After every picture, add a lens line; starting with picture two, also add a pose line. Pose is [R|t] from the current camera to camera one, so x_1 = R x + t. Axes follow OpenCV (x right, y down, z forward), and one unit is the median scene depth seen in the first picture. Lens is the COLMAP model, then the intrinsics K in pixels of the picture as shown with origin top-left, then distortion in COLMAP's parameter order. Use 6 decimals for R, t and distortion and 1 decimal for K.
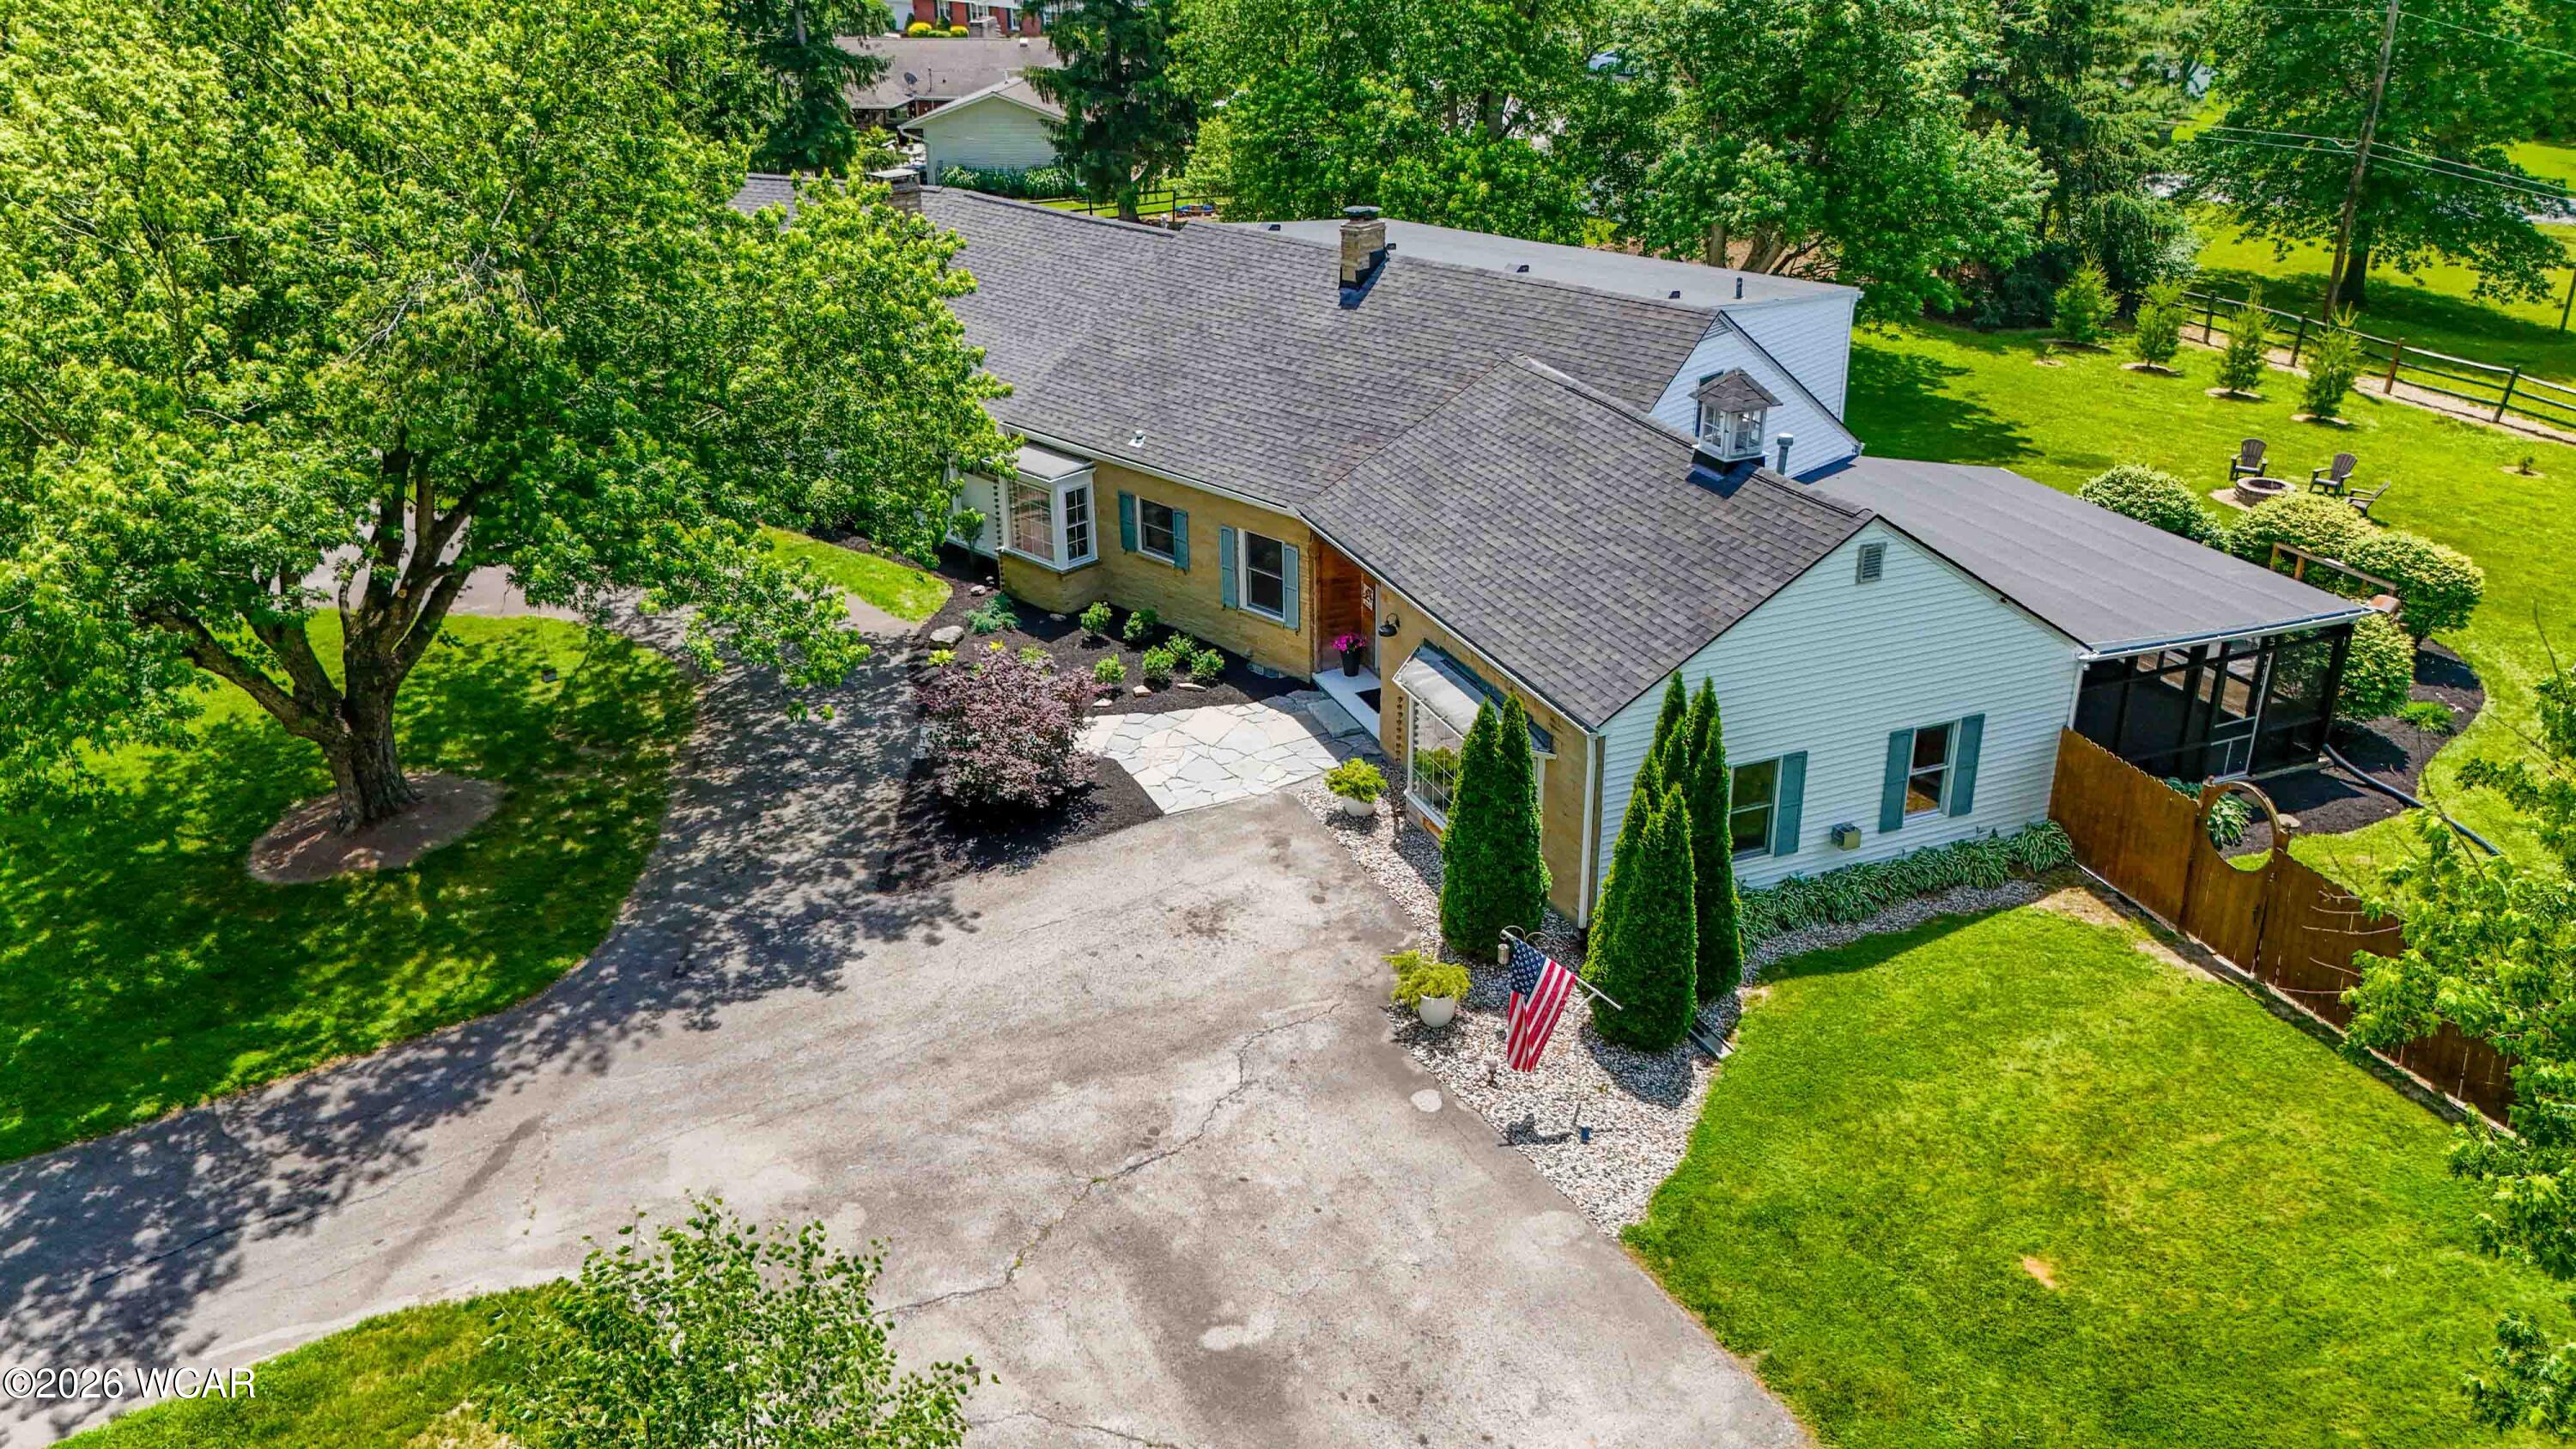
lens RADIAL K [[1775.1, 0, 1289.6], [0, 1775.1, 718.5], [0, 0, 1]] dist [-0.005831, -0.006222]
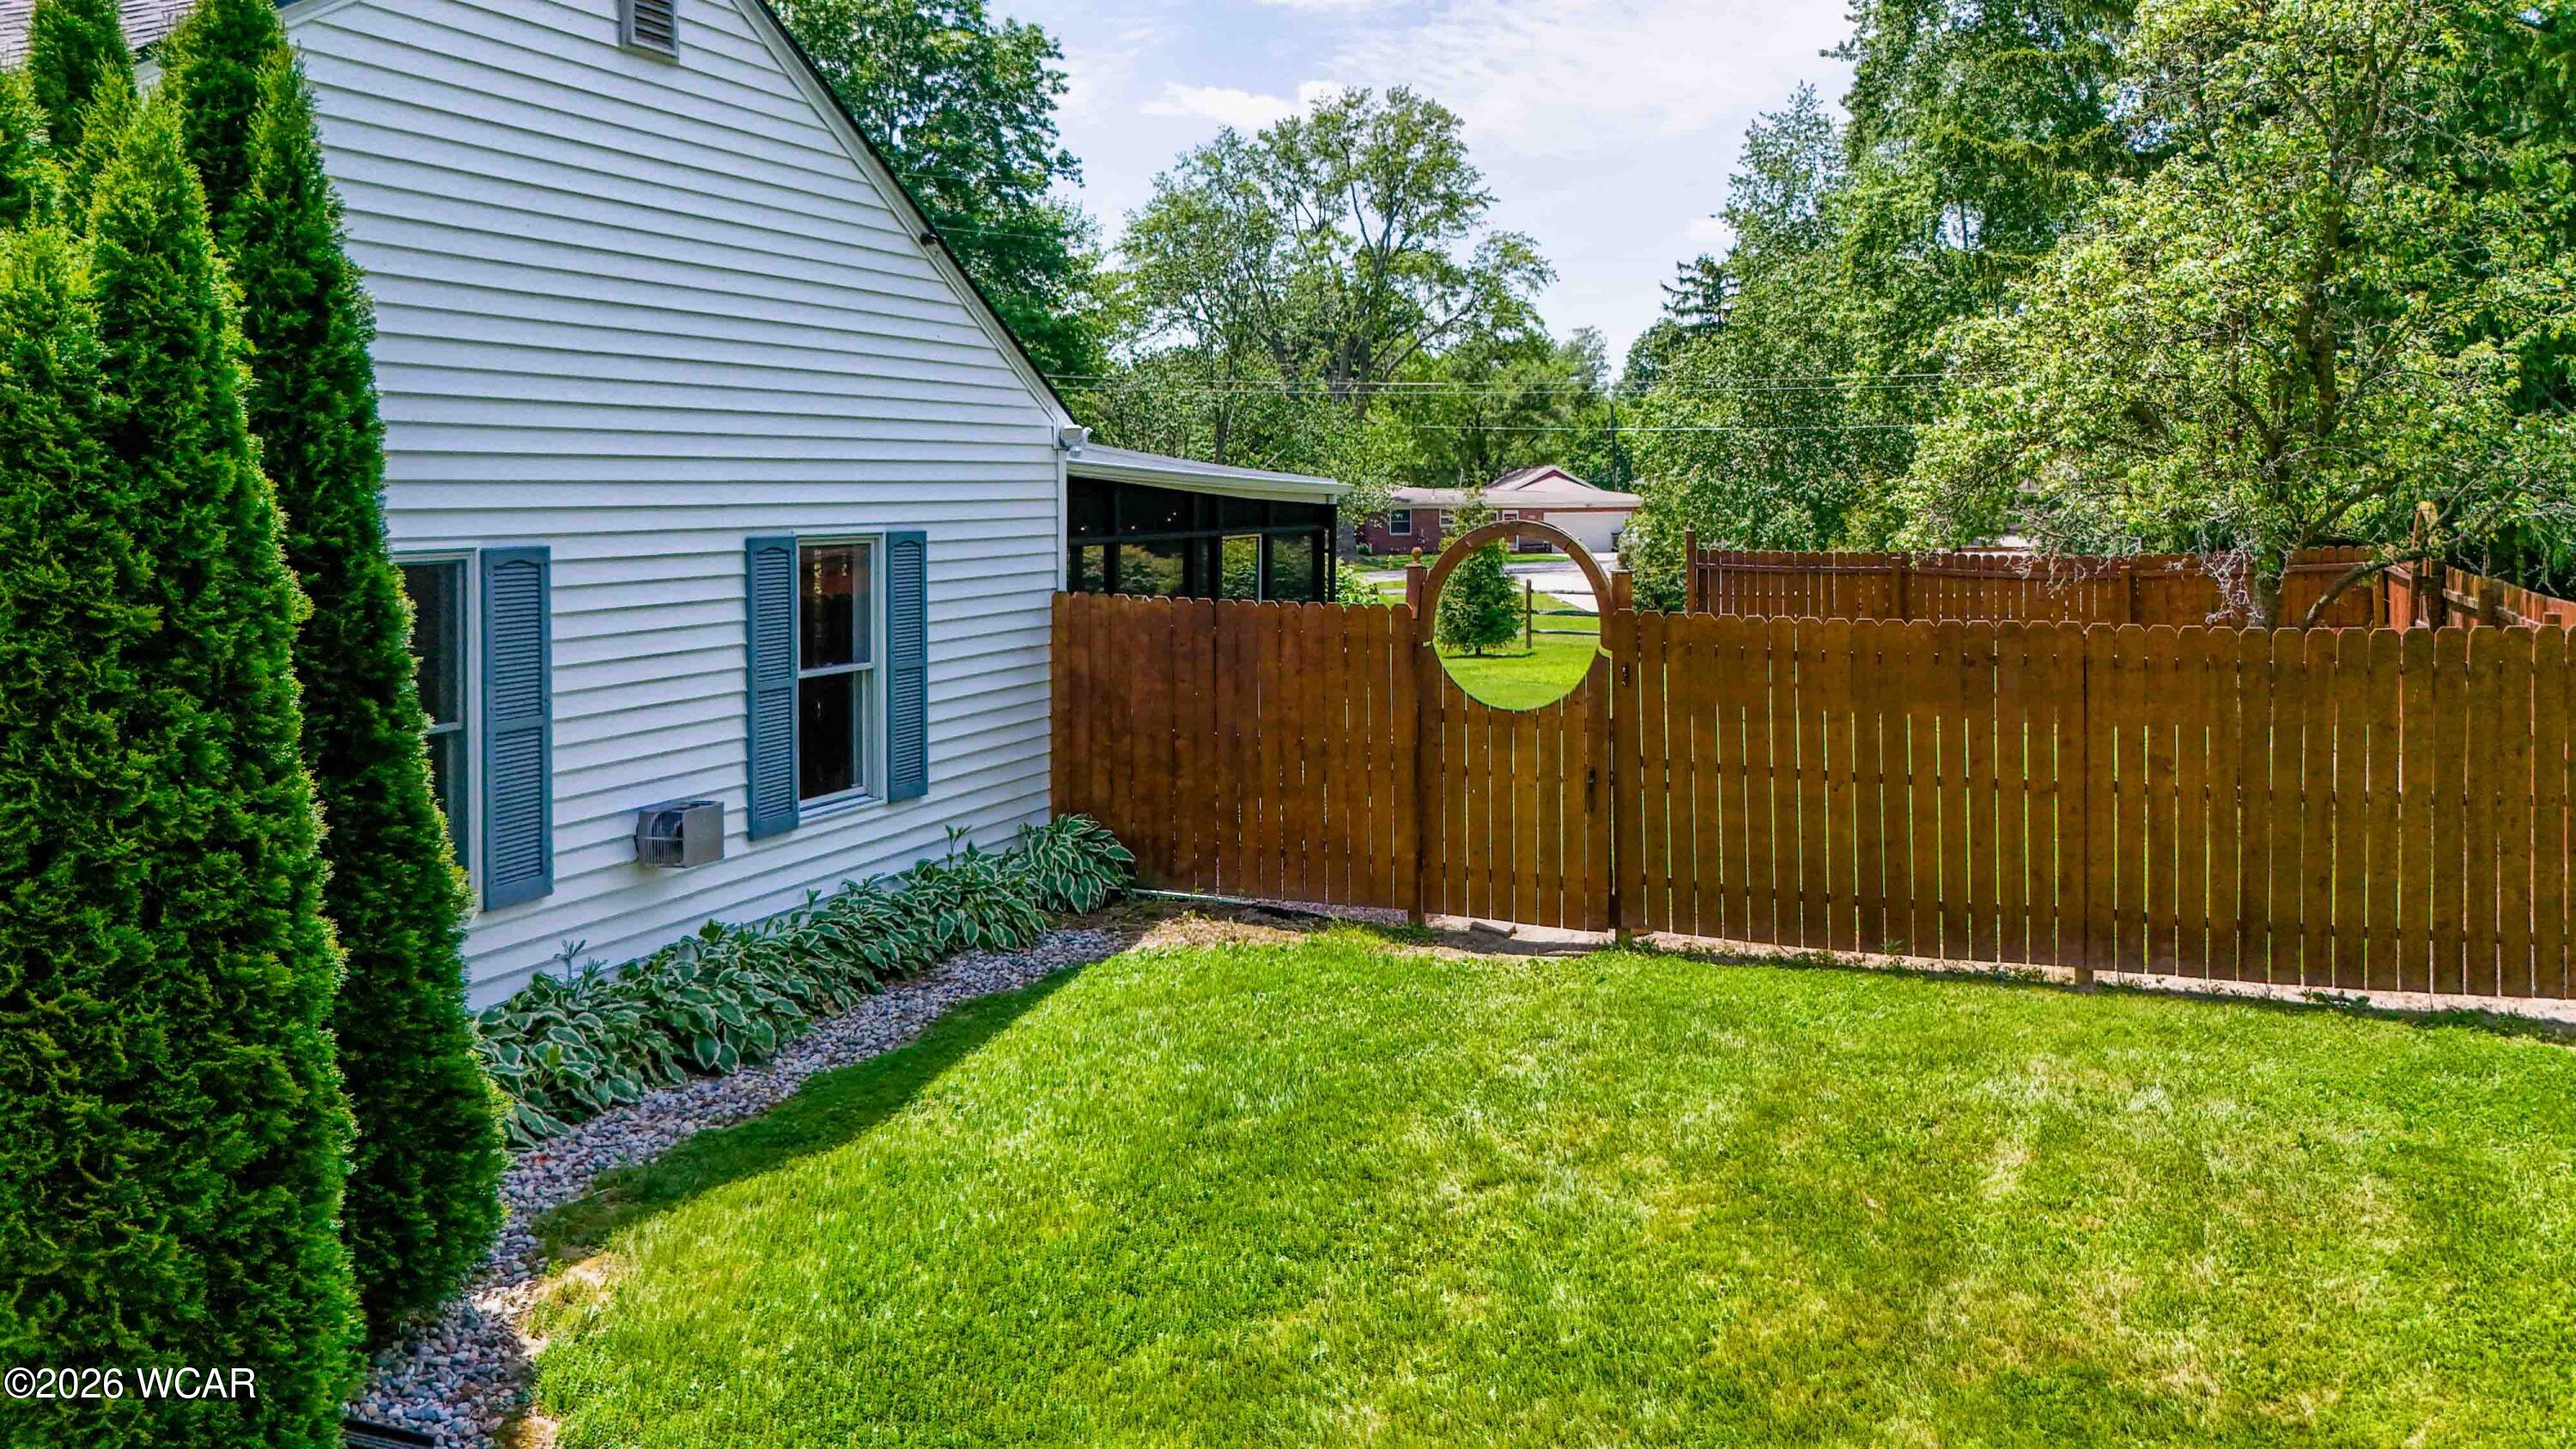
lens RADIAL K [[1775.1, 0, 1298.1], [0, 1775.1, 723.7], [0, 0, 1]] dist [-0.005831, -0.006222]
pose [[0.641589, -0.005693, 0.767027, 0.123454], [0.300594, 0.921855, -0.244593, 0.168481], [-0.705696, 0.387492, 0.593164, 0.697551]]
